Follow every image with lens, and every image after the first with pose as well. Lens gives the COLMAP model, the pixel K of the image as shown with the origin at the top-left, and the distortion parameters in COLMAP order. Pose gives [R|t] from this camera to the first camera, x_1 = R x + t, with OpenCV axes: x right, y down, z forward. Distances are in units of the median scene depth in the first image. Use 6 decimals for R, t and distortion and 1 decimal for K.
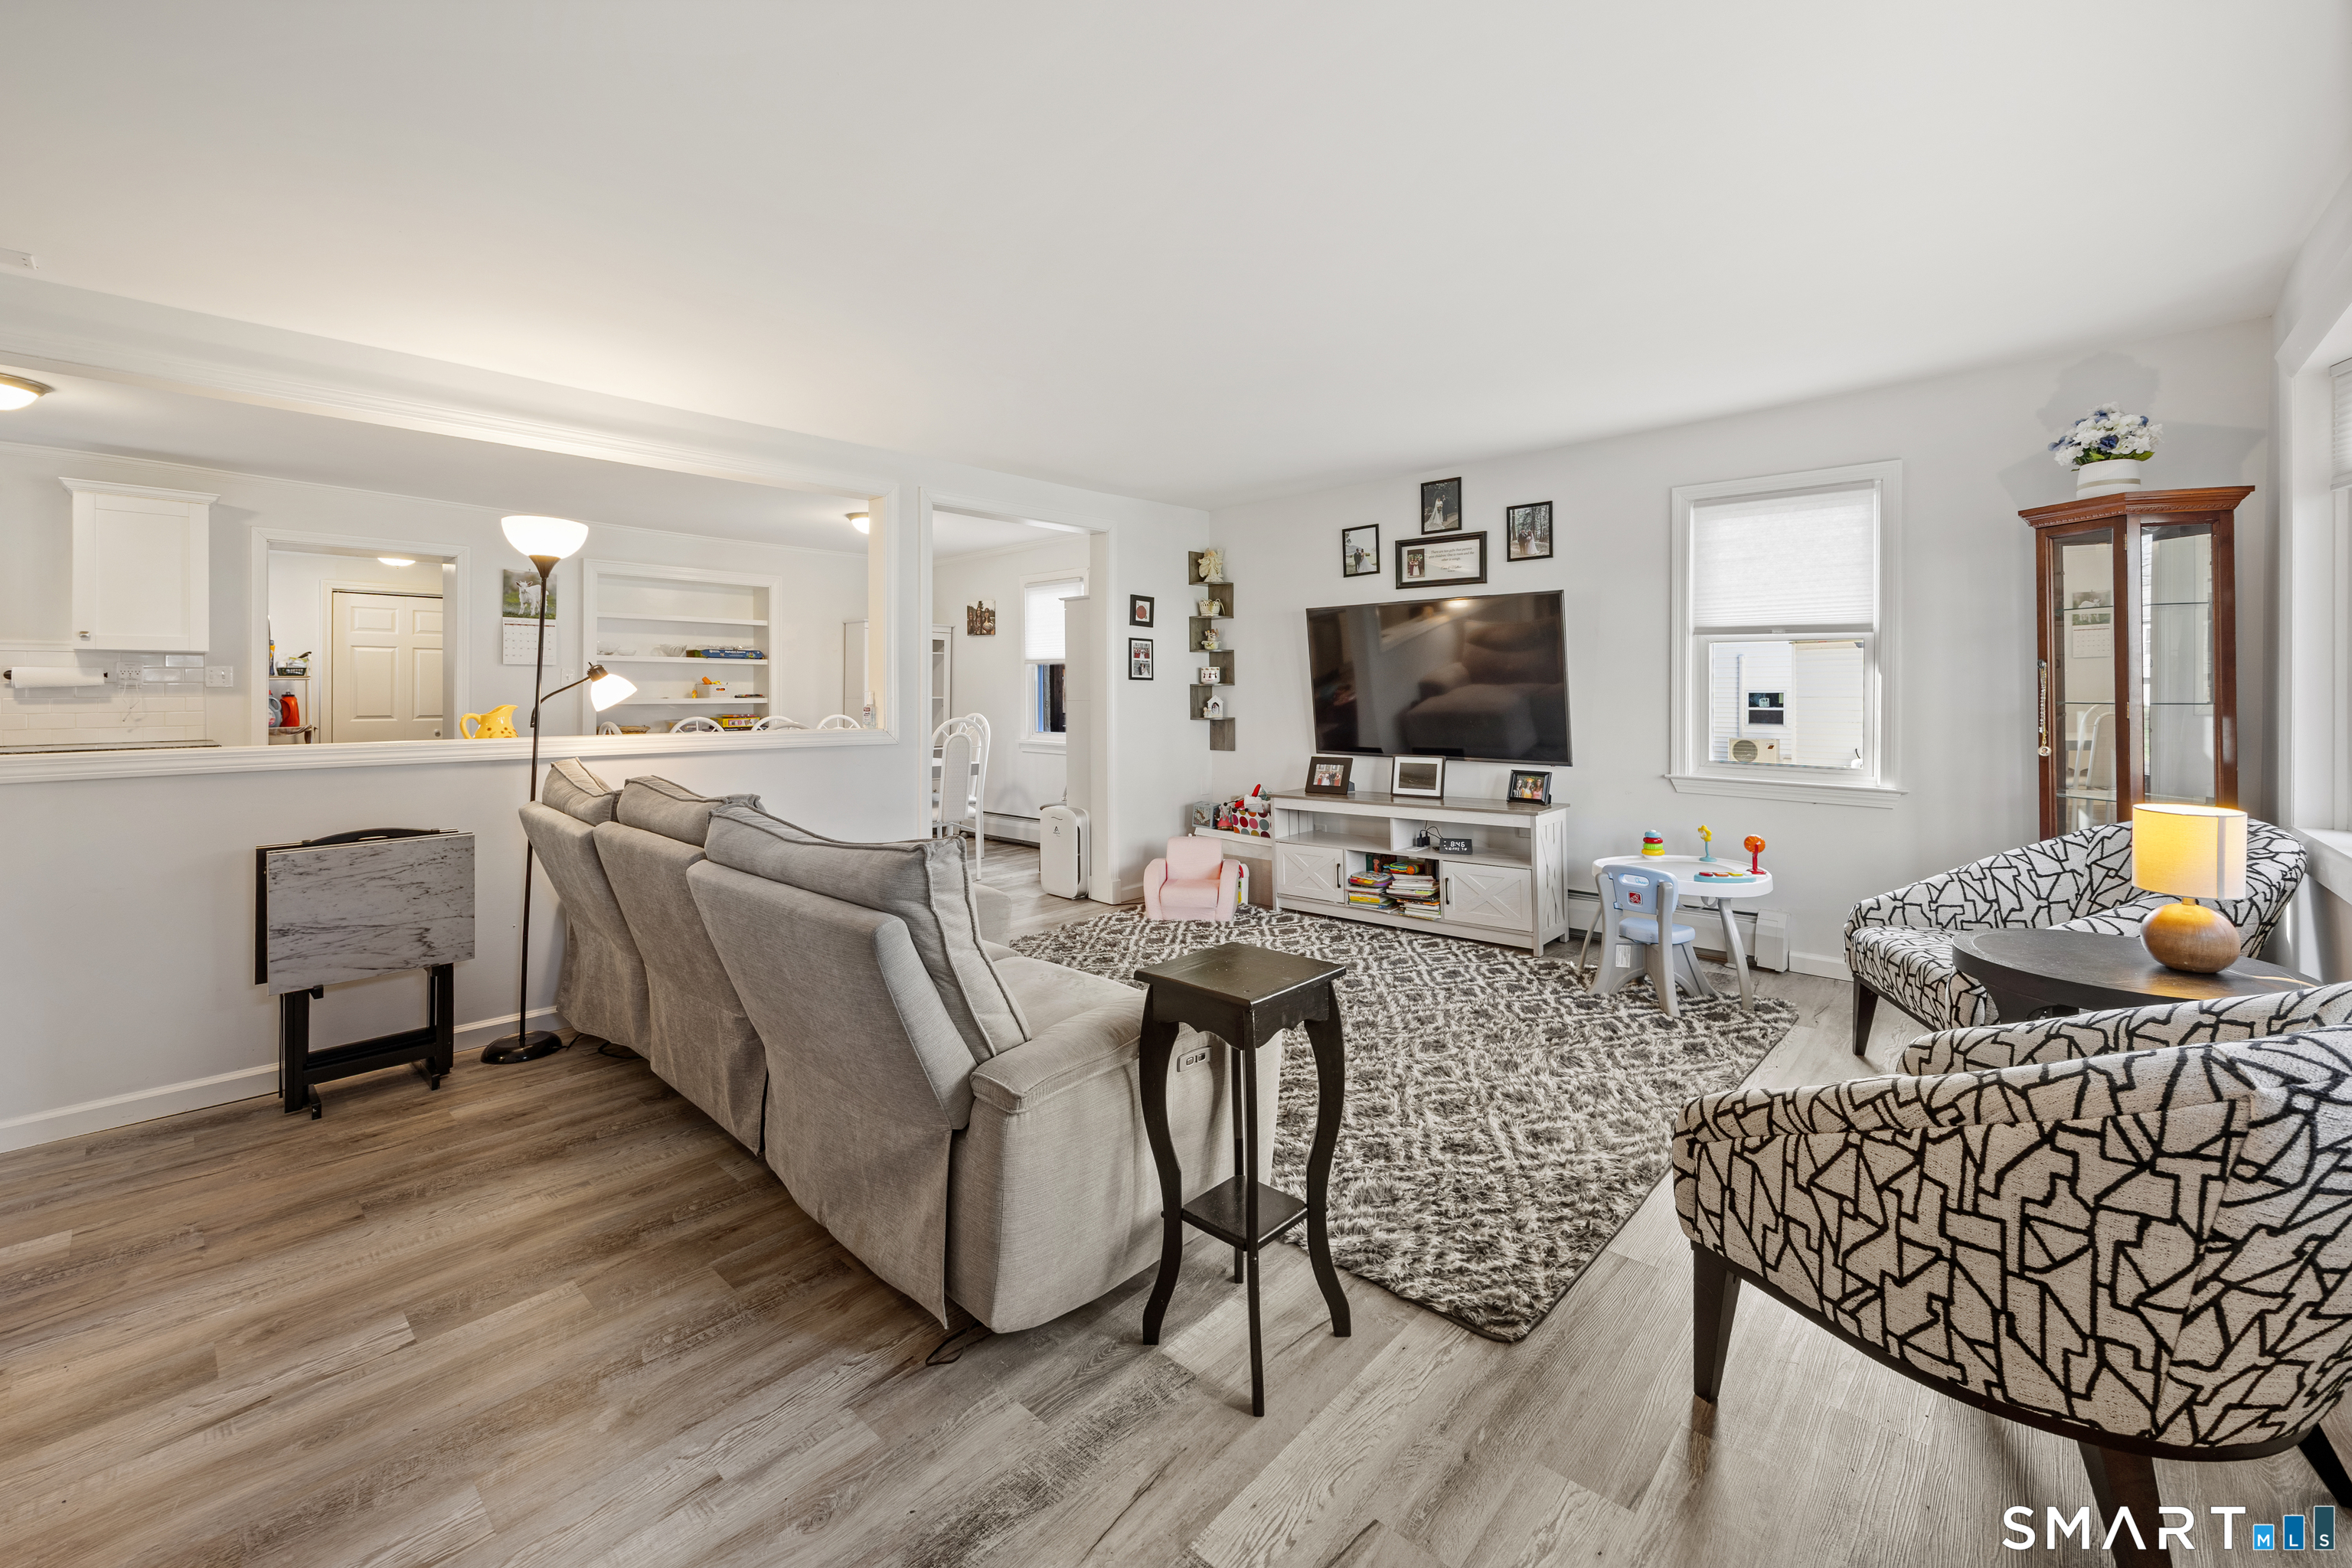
lens RADIAL K [[963.7, 0, 1170.5], [0, 963.7, 678.8], [0, 0, 1]] dist [0.002738, 0.000256]
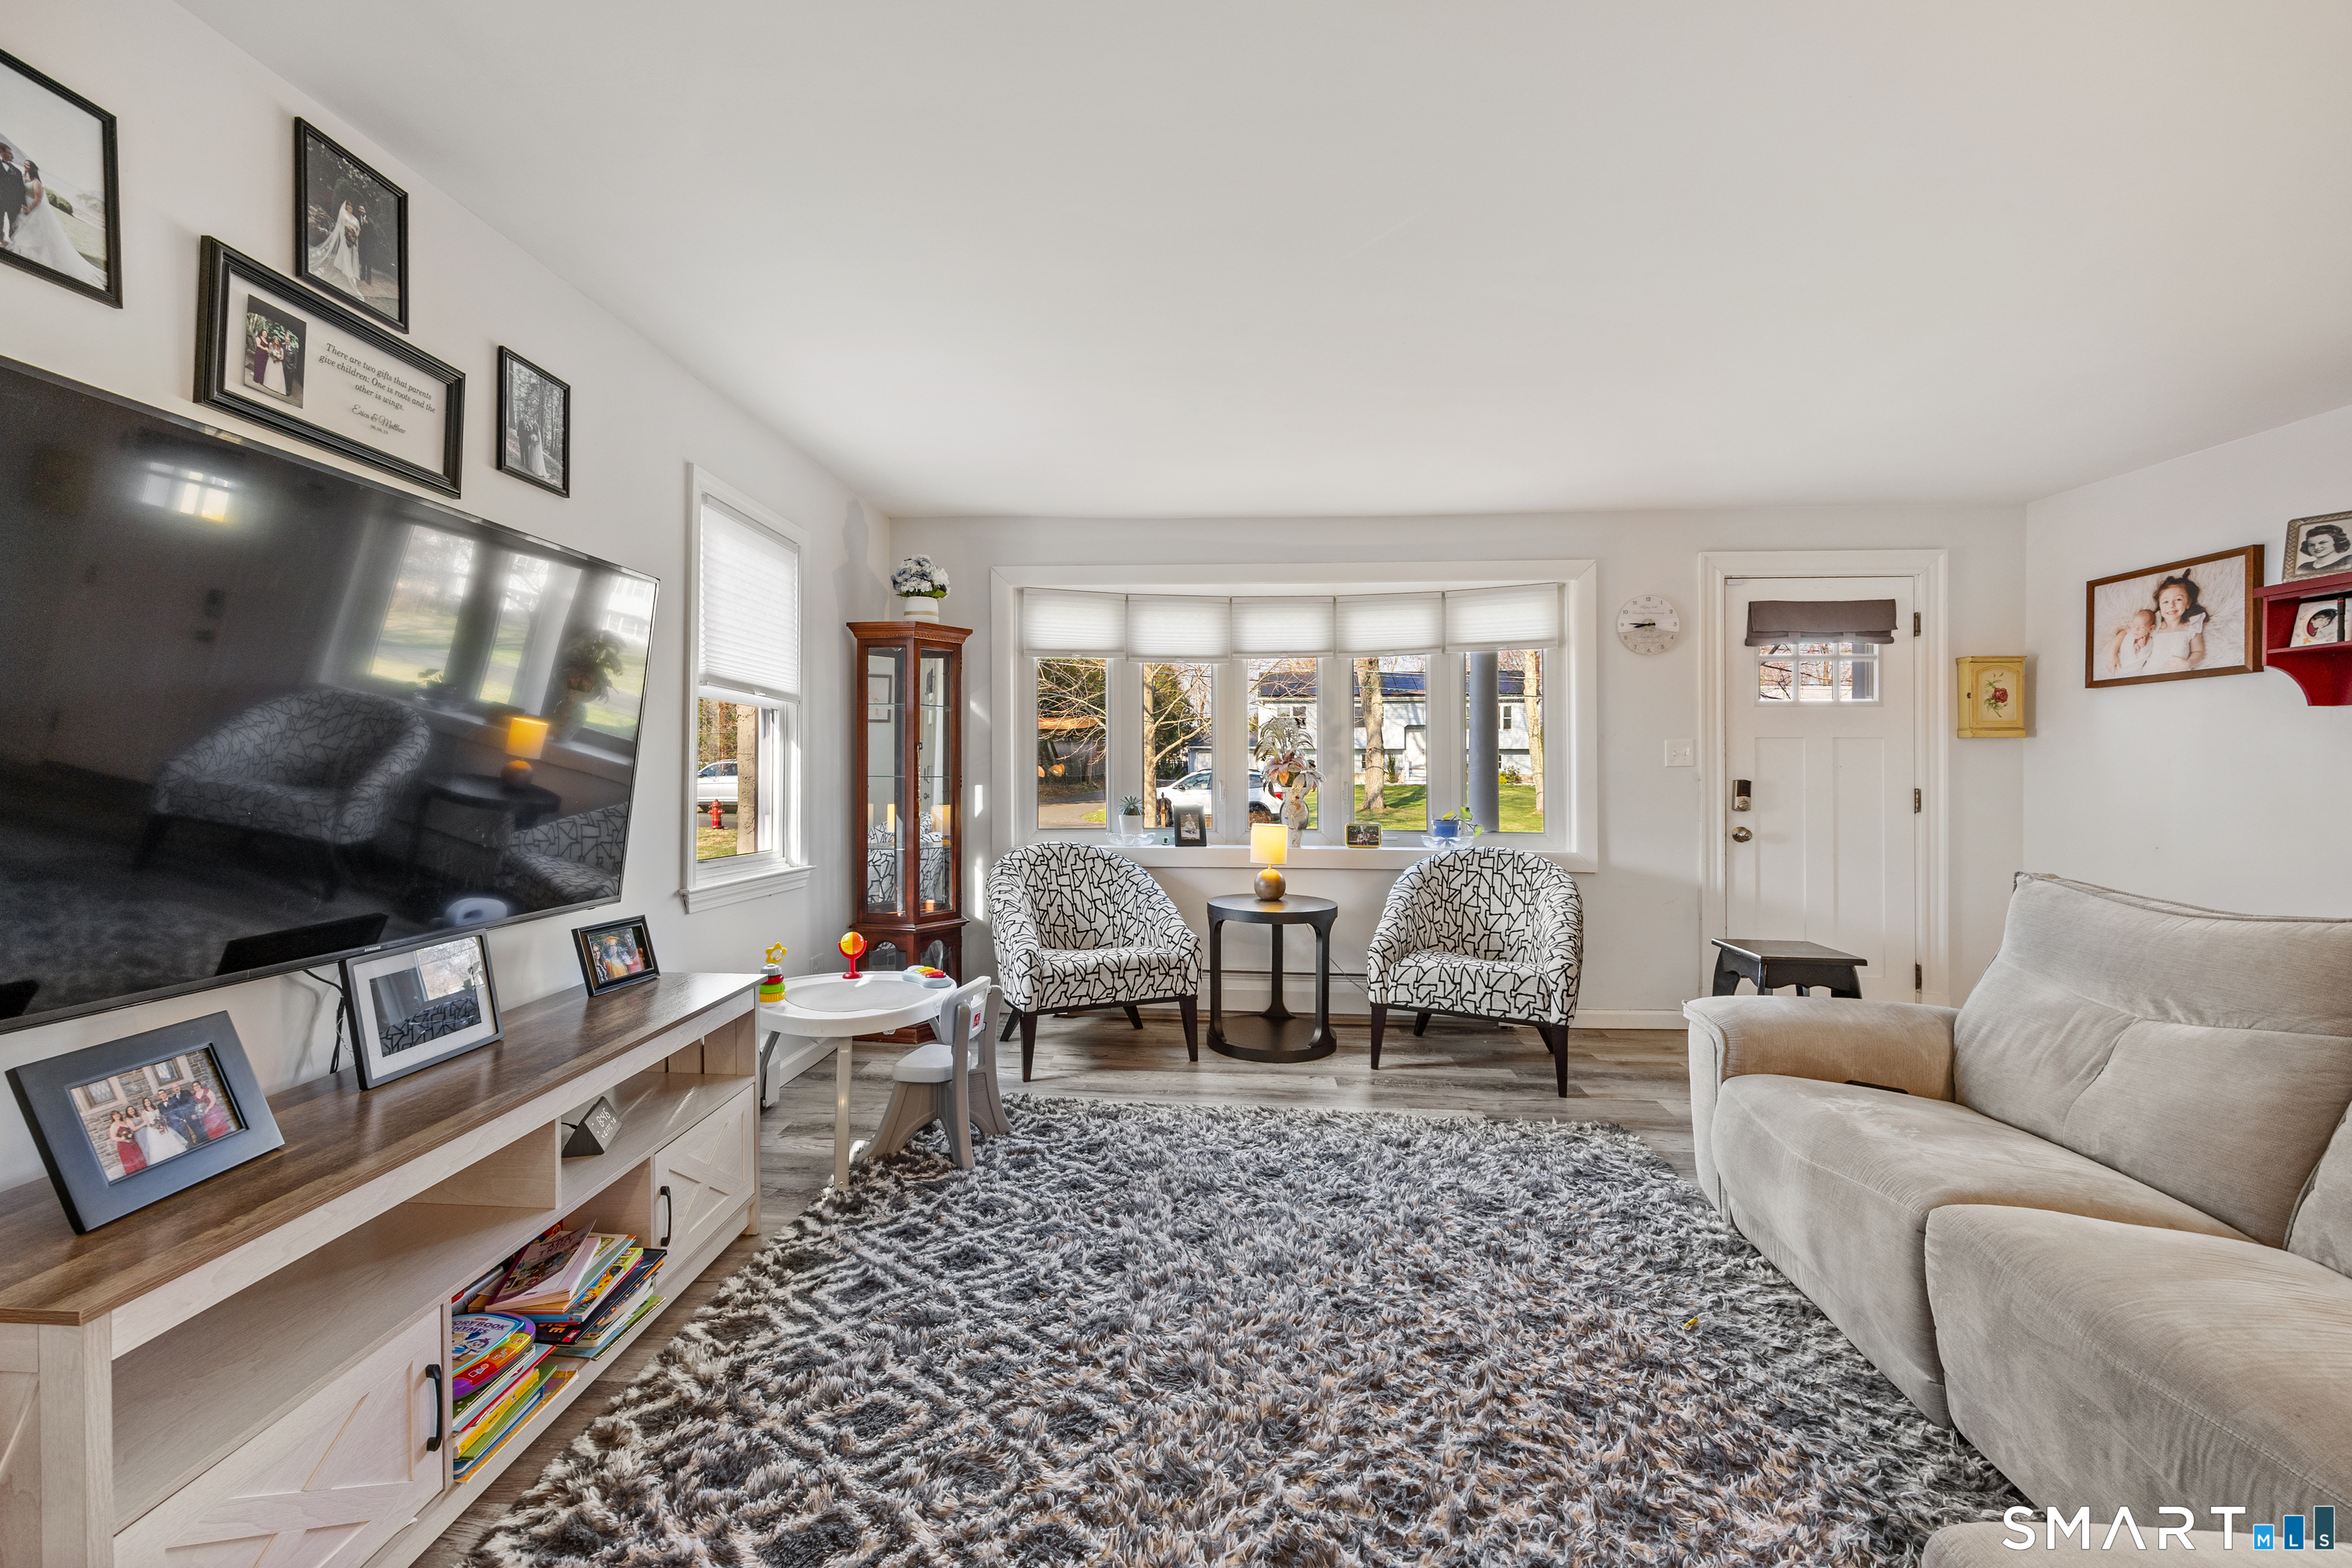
lens RADIAL K [[941.8, 0, 1168.6], [0, 941.8, 767.8], [0, 0, 1]] dist [-0.000404, -0.000081]
pose [[-0.641701, 0.003775, 0.766946, -0.155904], [-0.001878, 0.999977, -0.006494, 0.014724], [-0.766953, -0.005607, -0.641679, 0.932670]]
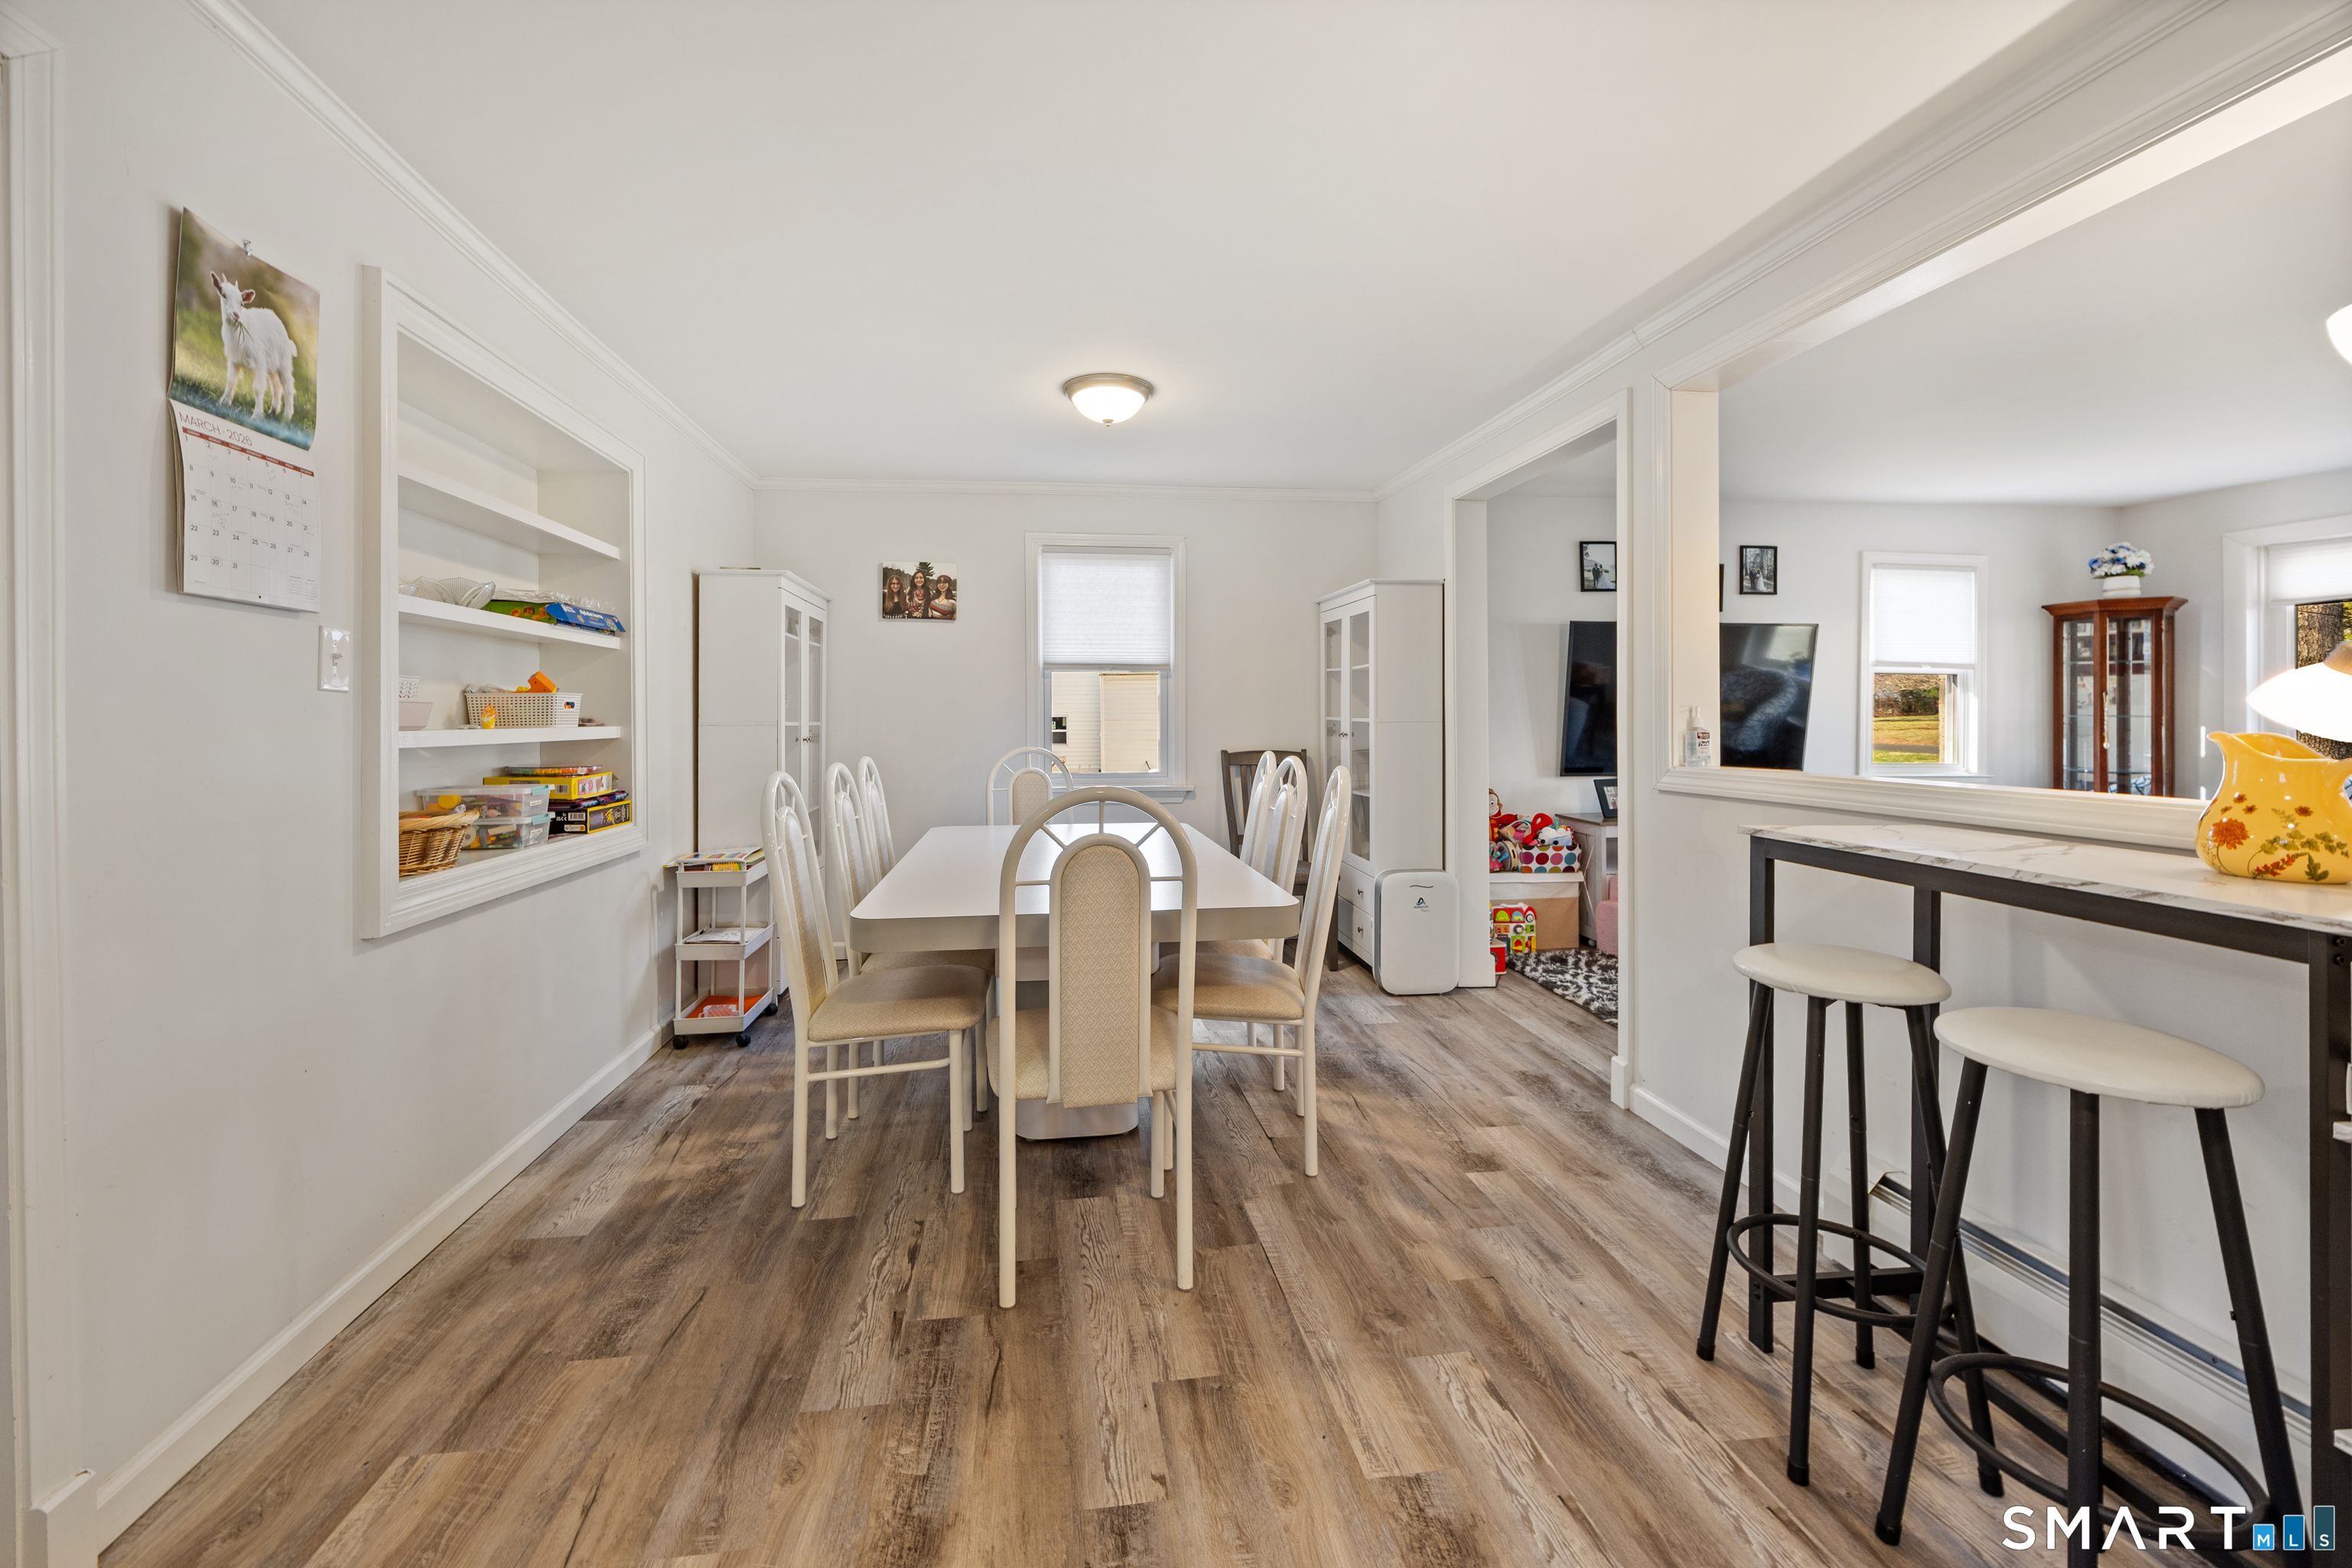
lens RADIAL K [[935.4, 0, 1164.6], [0, 935.4, 708.5], [0, 0, 1]] dist [0.002356, 0.000229]
pose [[0.630593, 0.004753, 0.776099, -0.819722], [-0.007794, 0.999970, 0.000209, 0.014516], [-0.776075, -0.006181, 0.630611, 0.746401]]
